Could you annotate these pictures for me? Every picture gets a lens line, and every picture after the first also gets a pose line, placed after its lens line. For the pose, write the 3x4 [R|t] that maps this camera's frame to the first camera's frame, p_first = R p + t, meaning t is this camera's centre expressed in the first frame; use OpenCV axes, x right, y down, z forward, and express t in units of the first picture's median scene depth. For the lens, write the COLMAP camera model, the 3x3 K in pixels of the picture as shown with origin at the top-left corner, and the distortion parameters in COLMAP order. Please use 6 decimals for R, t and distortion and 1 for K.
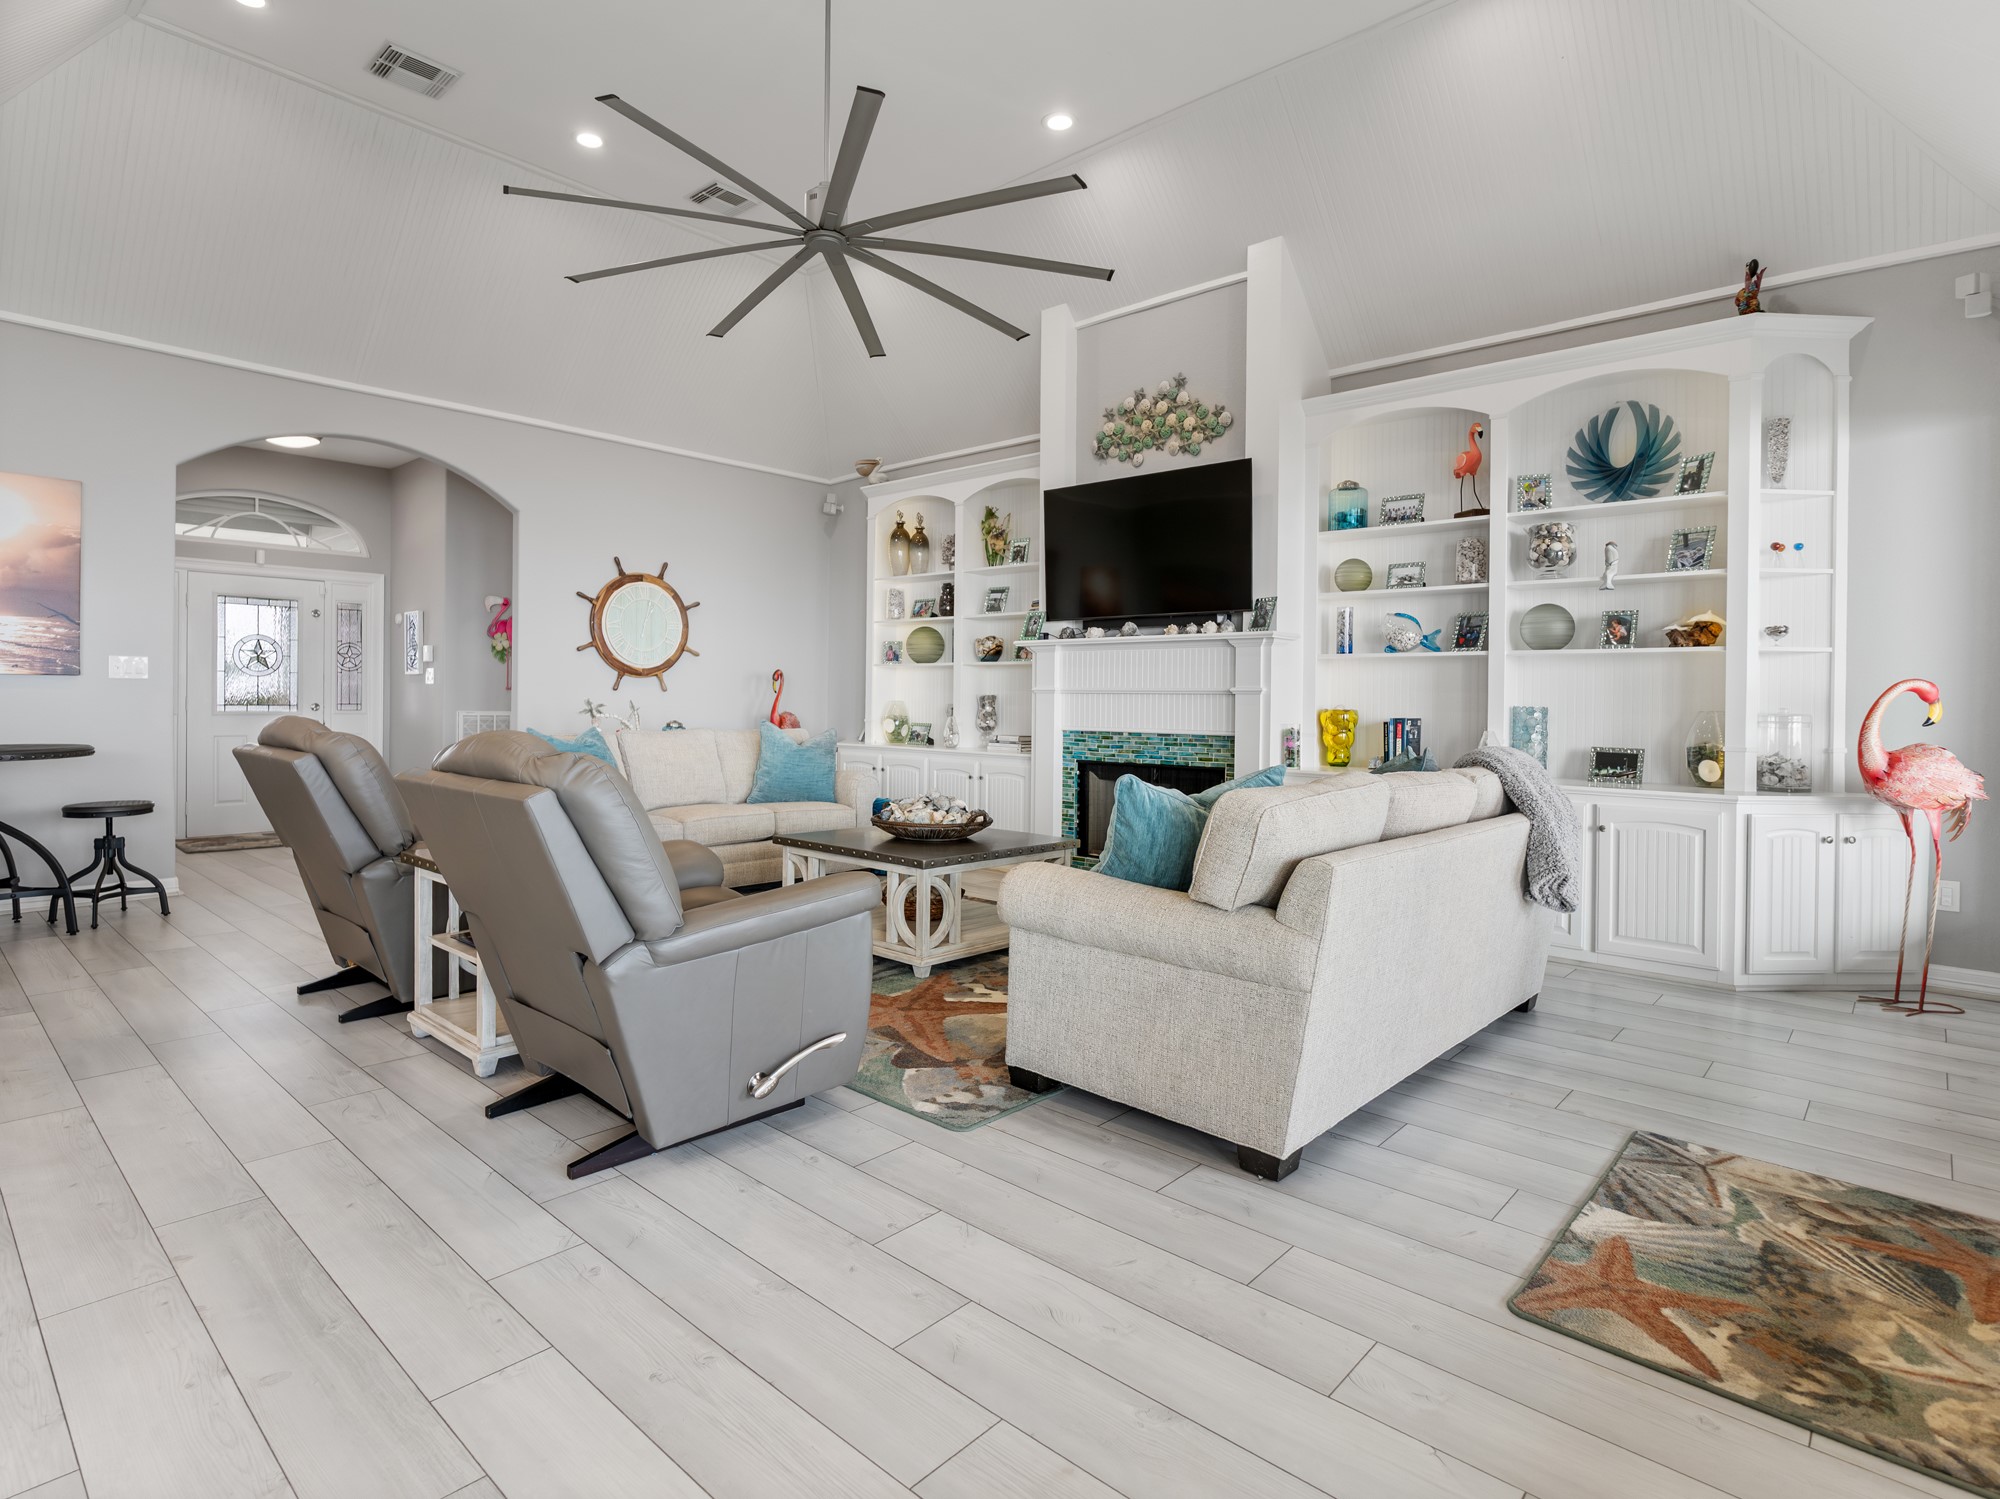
lens RADIAL K [[1037.3, 0, 998.3], [0, 1037.3, 708.4], [0, 0, 1]] dist [-0.011515, 0.000636]
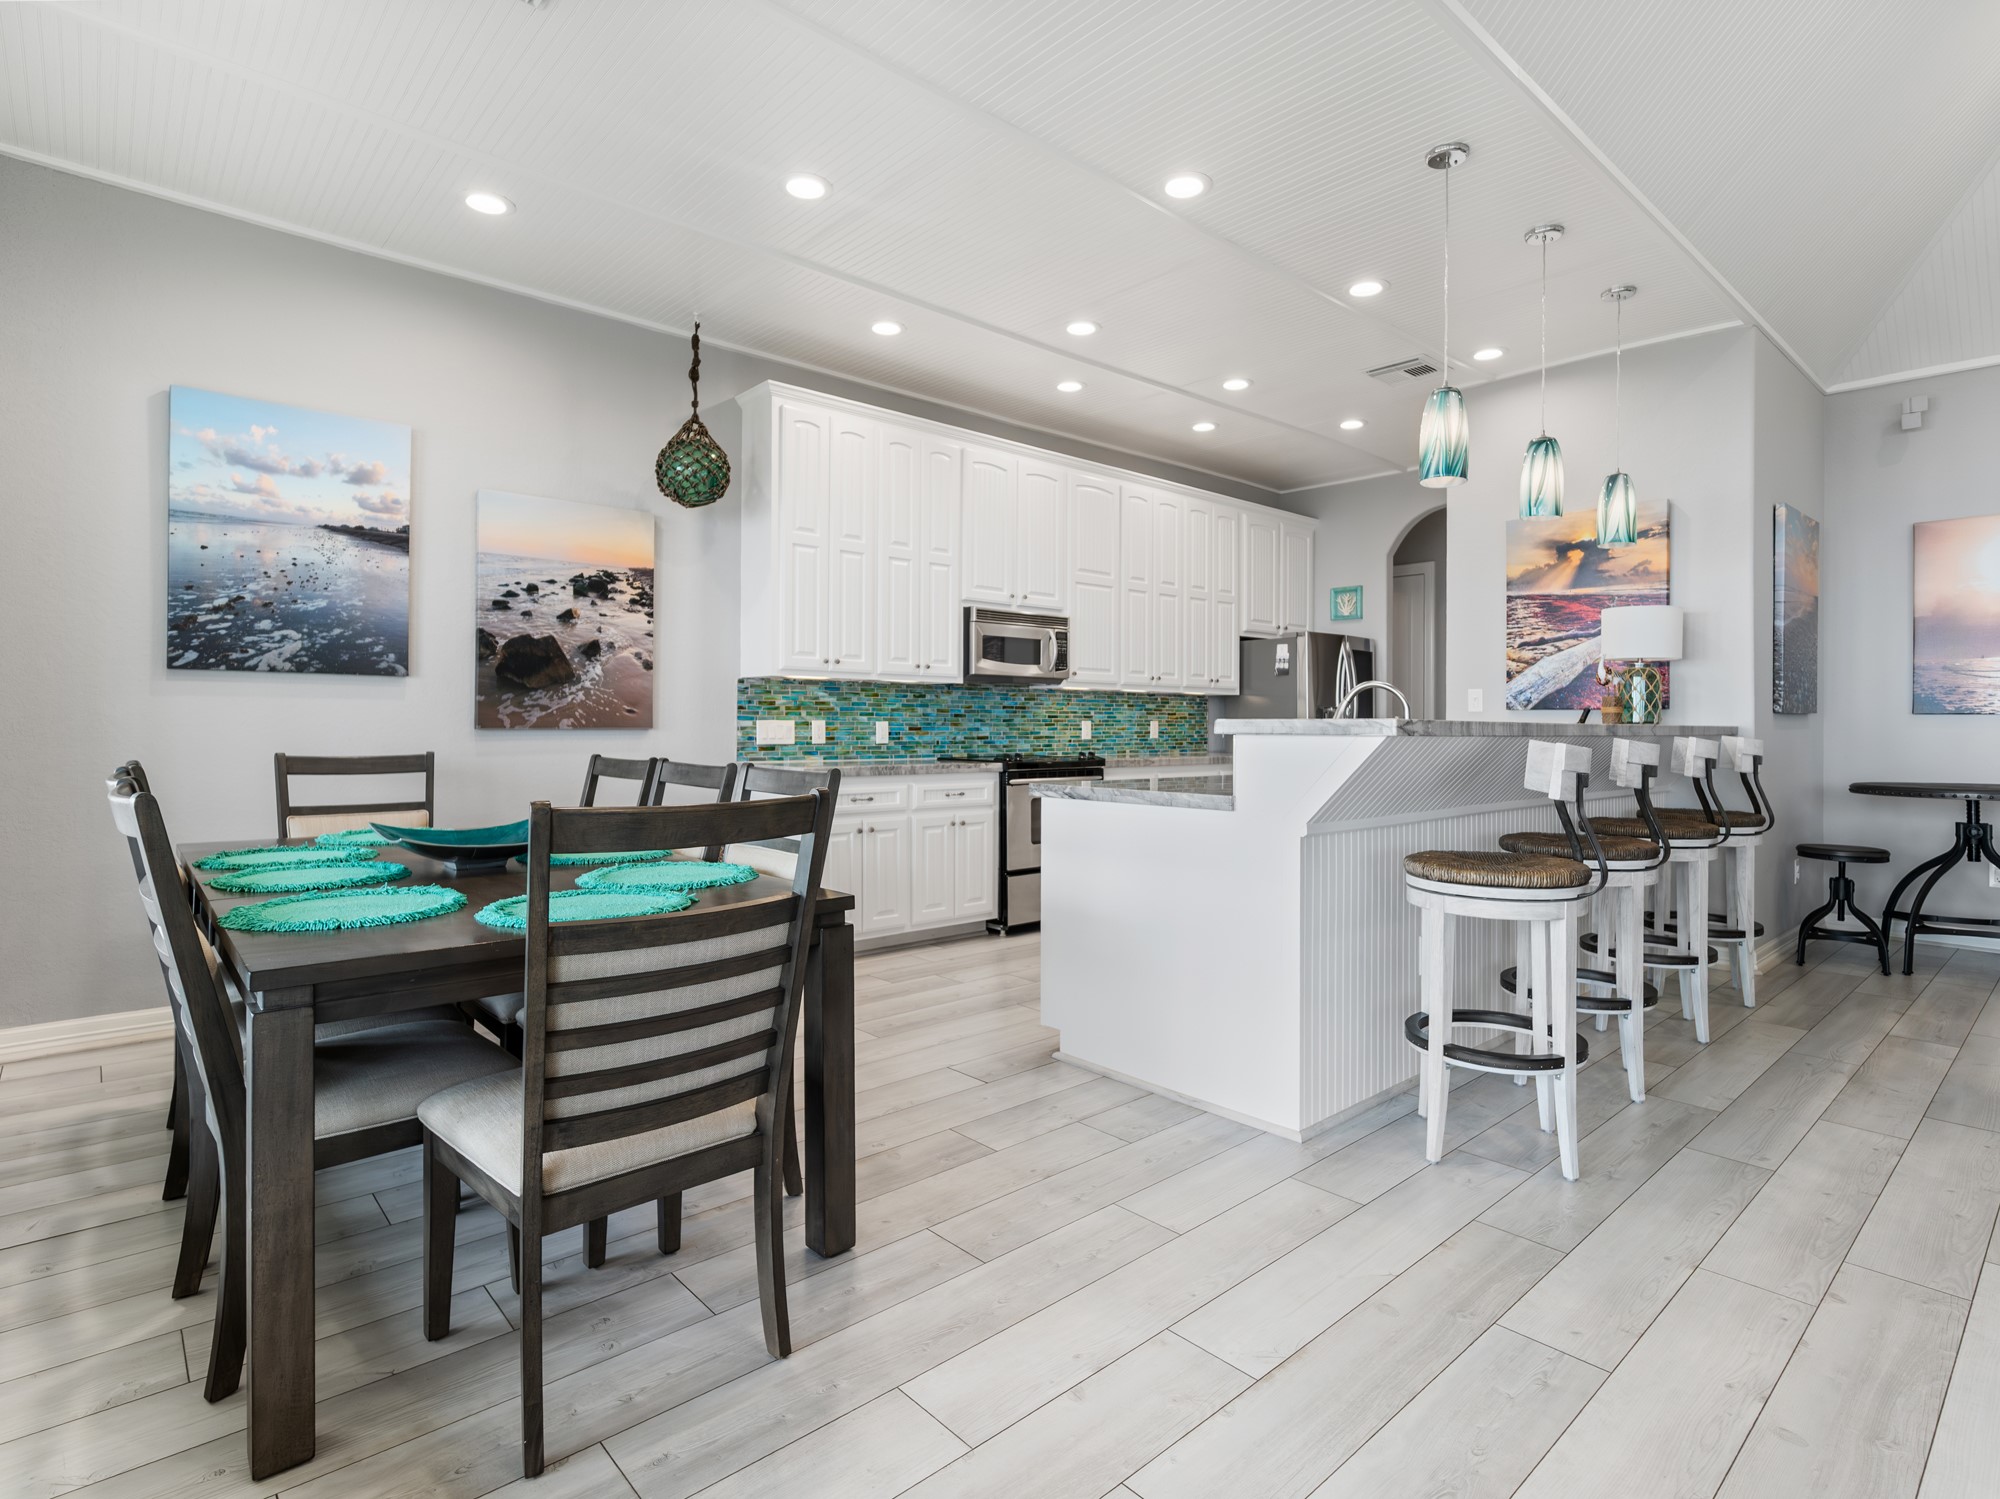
lens RADIAL K [[1035.8, 0, 1016.2], [0, 1035.8, 715.4], [0, 0, 1]] dist [-0.005652, 0.001449]
pose [[-0.095378, -0.016521, -0.995304, 0.098105], [-0.016231, 0.999755, -0.015040, -0.000518], [0.995309, 0.014721, -0.095623, 0.101160]]
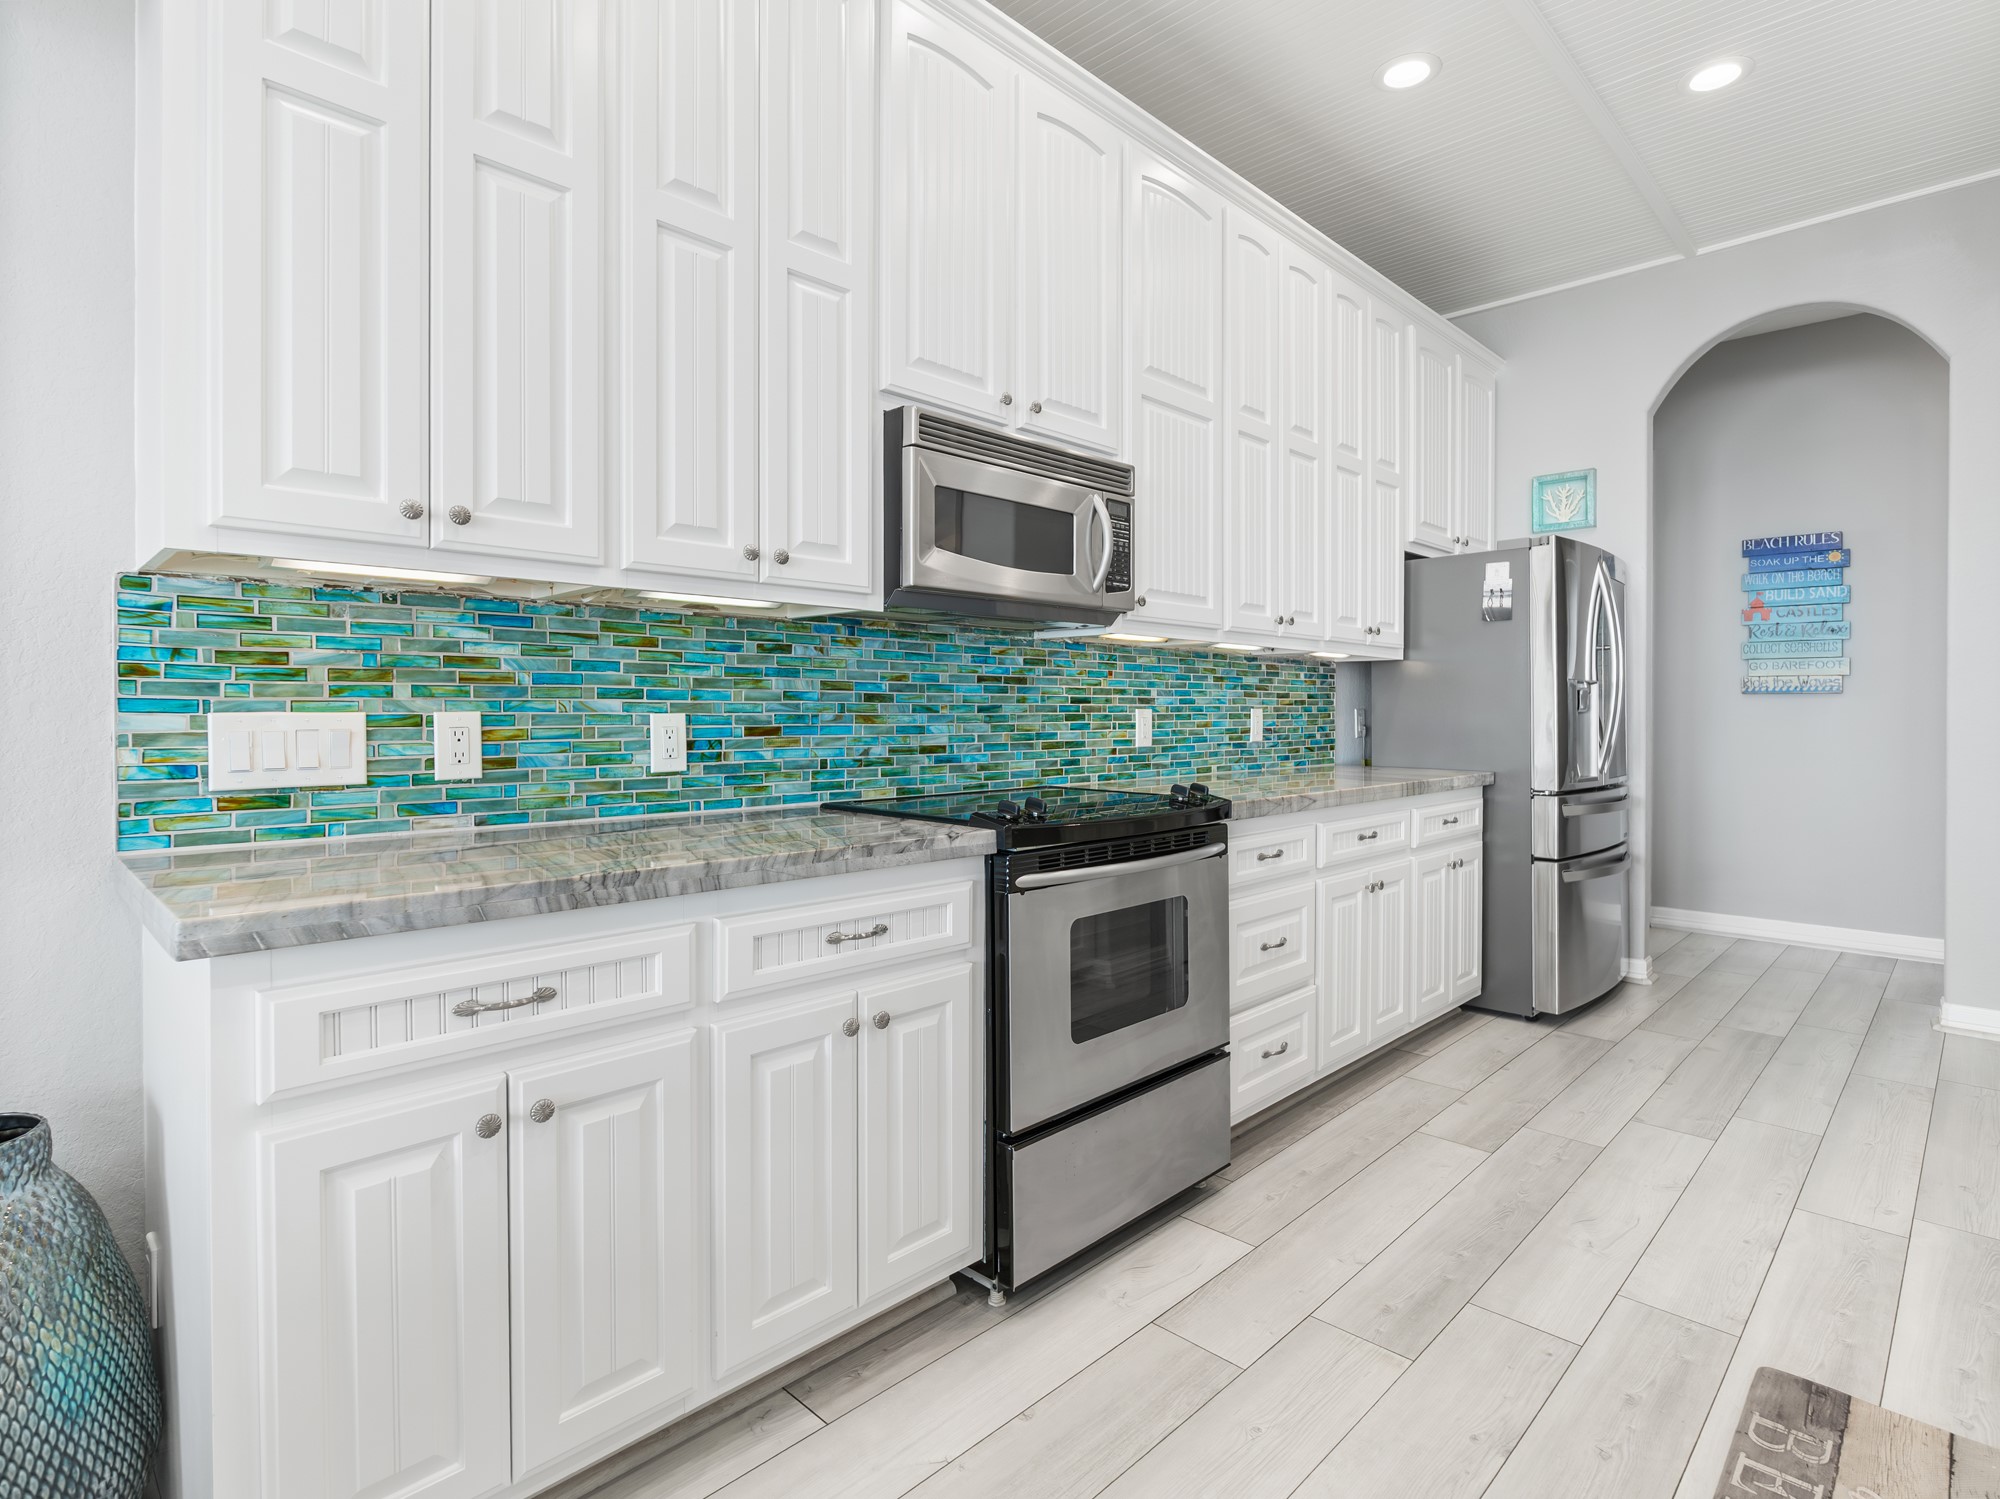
lens RADIAL K [[1021.9, 0, 1007.8], [0, 1021.9, 722.9], [0, 0, 1]] dist [-0.009940, -0.000104]
pose [[-0.039053, 0.004715, -0.999226, -0.483643], [-0.012983, 0.999902, 0.005226, -0.007171], [0.999153, 0.013177, -0.038988, 0.019522]]
